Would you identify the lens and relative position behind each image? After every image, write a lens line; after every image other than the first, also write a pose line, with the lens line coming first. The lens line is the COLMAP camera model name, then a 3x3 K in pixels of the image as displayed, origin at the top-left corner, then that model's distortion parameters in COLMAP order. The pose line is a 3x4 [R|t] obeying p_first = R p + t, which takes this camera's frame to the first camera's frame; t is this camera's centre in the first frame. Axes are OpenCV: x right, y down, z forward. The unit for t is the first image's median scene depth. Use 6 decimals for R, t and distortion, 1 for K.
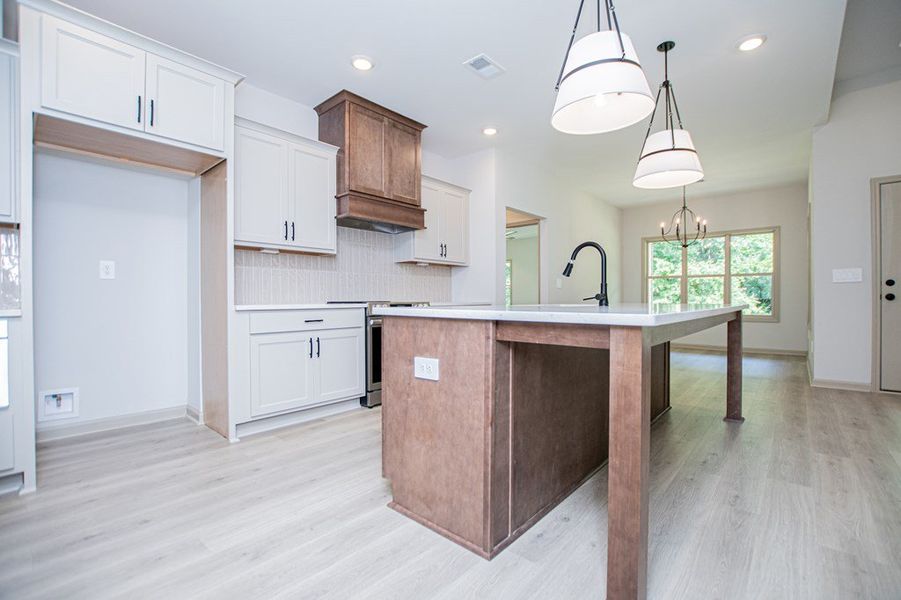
lens RADIAL K [[401.0, 0, 458.6], [0, 401.0, 301.1], [0, 0, 1]] dist [-0.025231, 0.000097]
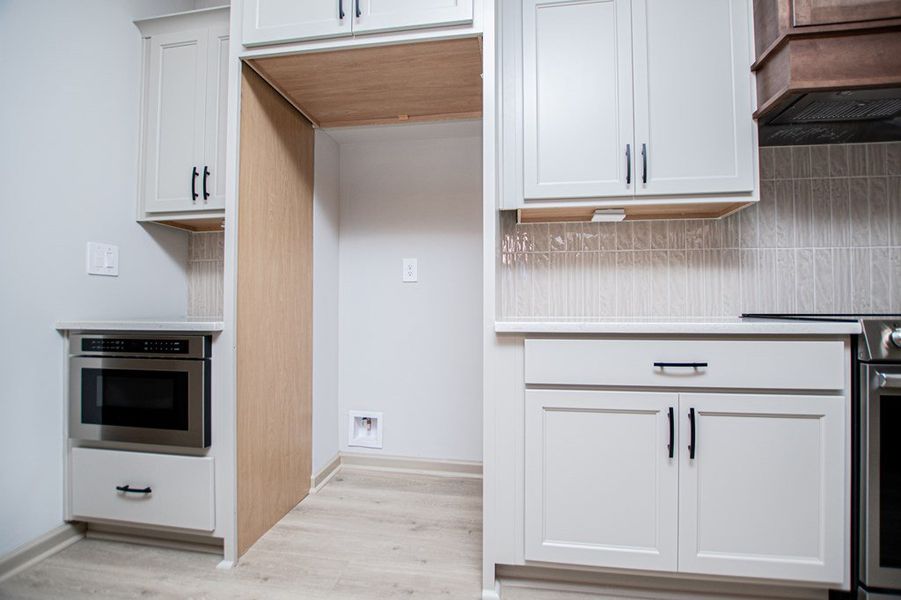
lens RADIAL K [[401.0, 0, 458.6], [0, 401.0, 301.1], [0, 0, 1]] dist [-0.025231, 0.000097]
pose [[0.532413, -0.008162, -0.846446, -0.153799], [-0.005703, 0.999896, -0.013229, -0.006827], [0.846466, 0.011871, 0.532311, 0.636052]]
